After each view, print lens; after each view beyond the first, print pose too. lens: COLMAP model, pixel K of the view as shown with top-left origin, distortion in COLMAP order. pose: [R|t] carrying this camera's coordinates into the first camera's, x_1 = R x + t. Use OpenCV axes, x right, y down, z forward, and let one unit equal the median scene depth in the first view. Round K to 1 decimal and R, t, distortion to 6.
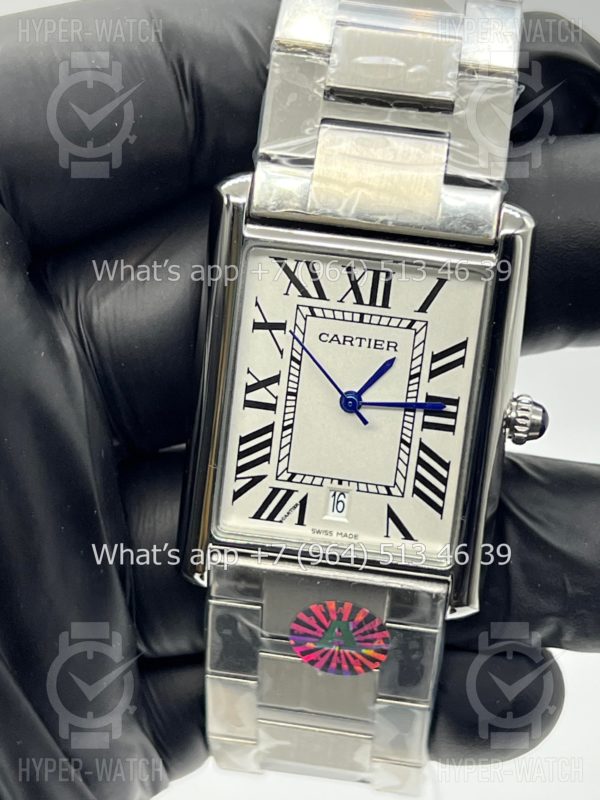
lens RADIAL K [[1699.7, 0, 296.1], [0, 1699.7, 394.3], [0, 0, 1]] dist [0.223110, 0.000000]
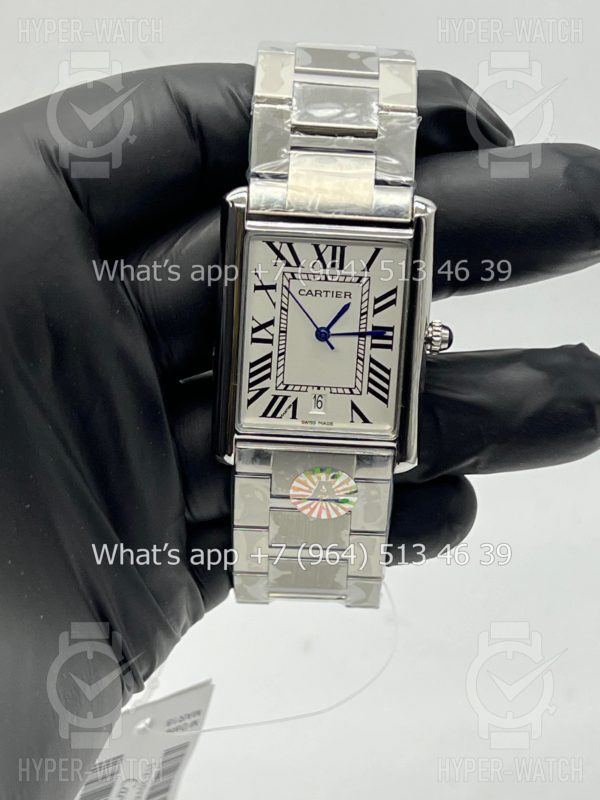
lens RADIAL K [[1869.3, 0, 302.4], [0, 1869.3, 401.4], [0, 0, 1]] dist [0.331454, 0.000000]
pose [[0.994365, -0.076442, 0.073454, -0.111191], [0.073017, 0.996164, 0.048237, -0.017261], [-0.076859, -0.042601, 0.996131, -0.644085]]
